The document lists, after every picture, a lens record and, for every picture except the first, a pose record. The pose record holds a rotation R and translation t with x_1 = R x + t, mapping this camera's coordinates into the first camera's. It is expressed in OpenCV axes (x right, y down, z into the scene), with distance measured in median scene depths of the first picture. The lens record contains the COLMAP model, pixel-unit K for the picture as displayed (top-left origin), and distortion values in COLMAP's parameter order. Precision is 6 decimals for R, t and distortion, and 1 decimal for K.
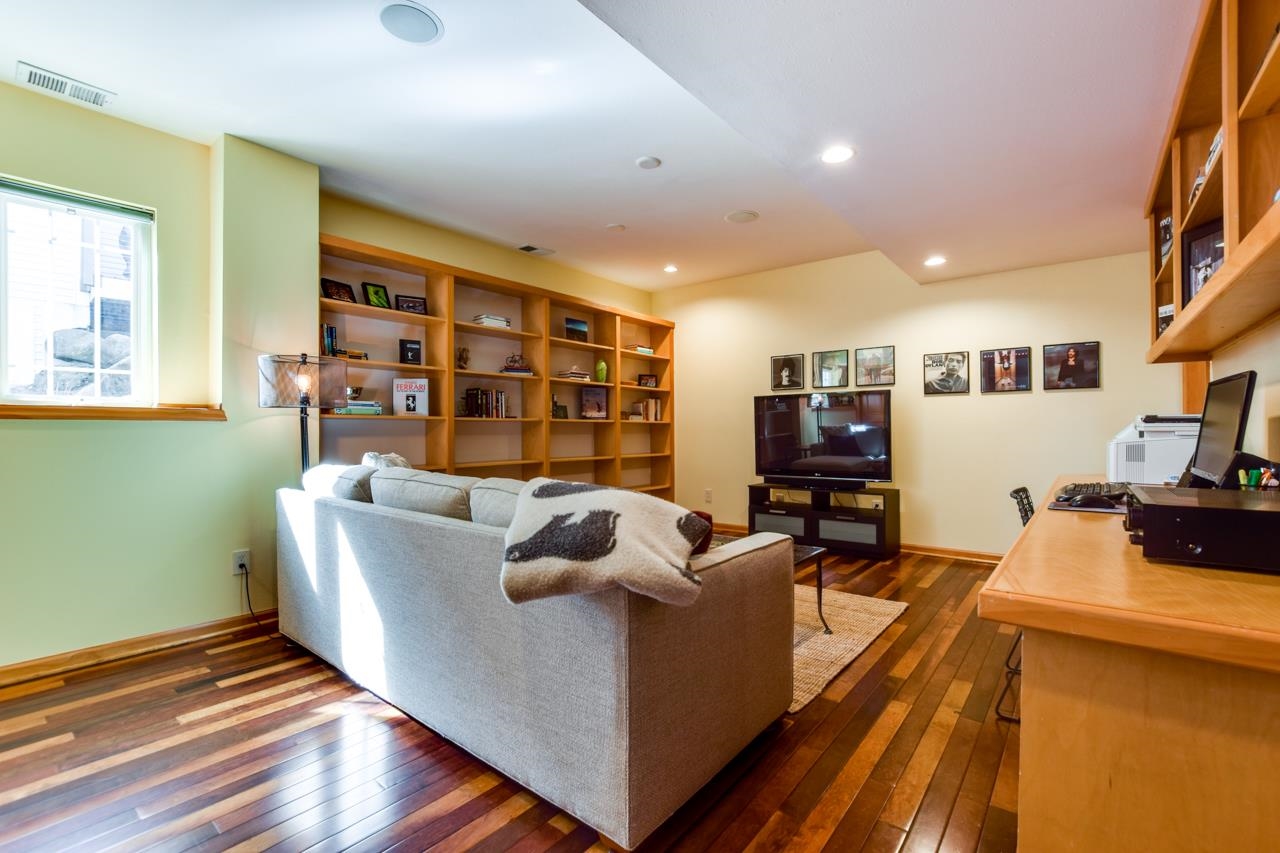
lens RADIAL K [[558.3, 0, 647.2], [0, 558.3, 428.2], [0, 0, 1]] dist [-0.021072, 0.000149]
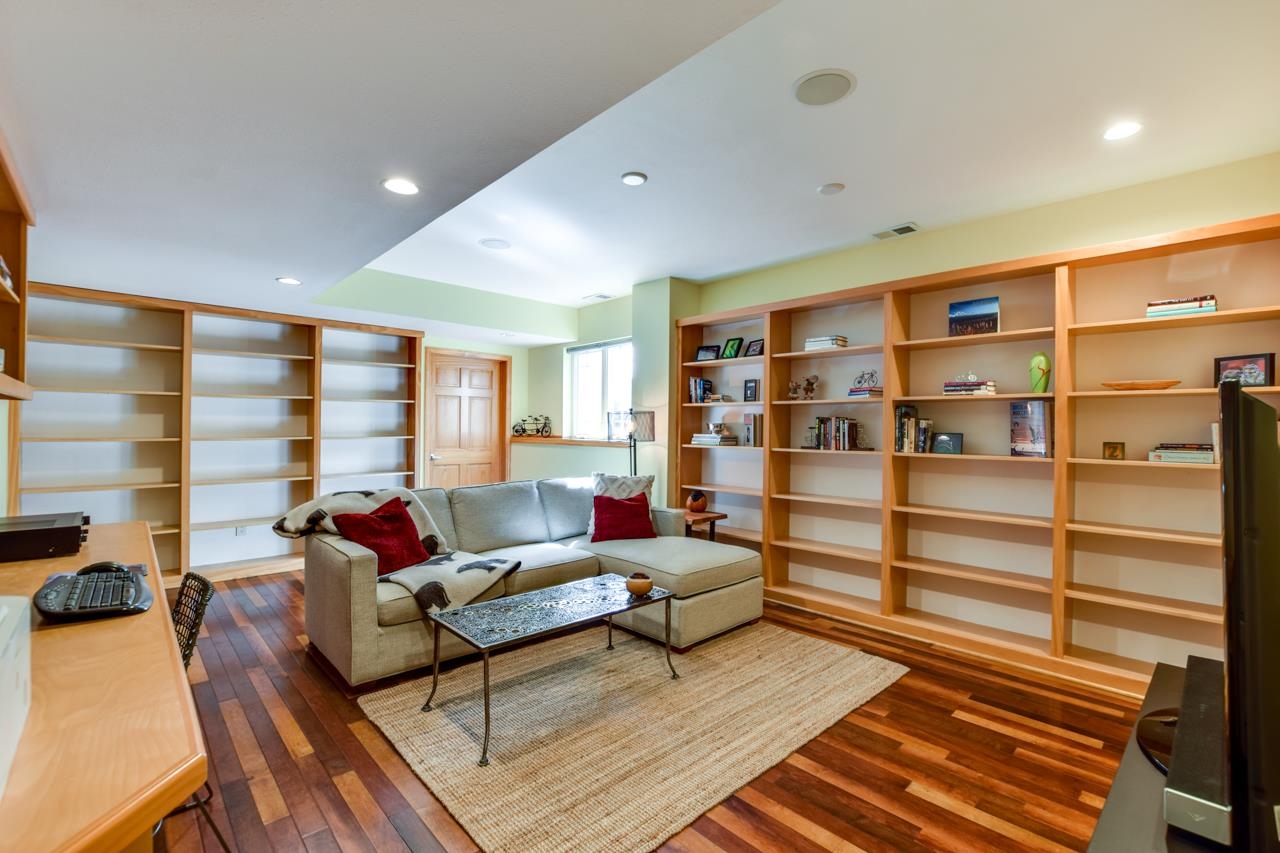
lens RADIAL K [[558.3, 0, 647.2], [0, 558.3, 428.2], [0, 0, 1]] dist [-0.021072, 0.000149]
pose [[-0.133080, 0.004809, -0.991094, 0.647231], [-0.004103, 0.999977, 0.005403, -0.055871], [0.991097, 0.004785, -0.133057, 0.823650]]
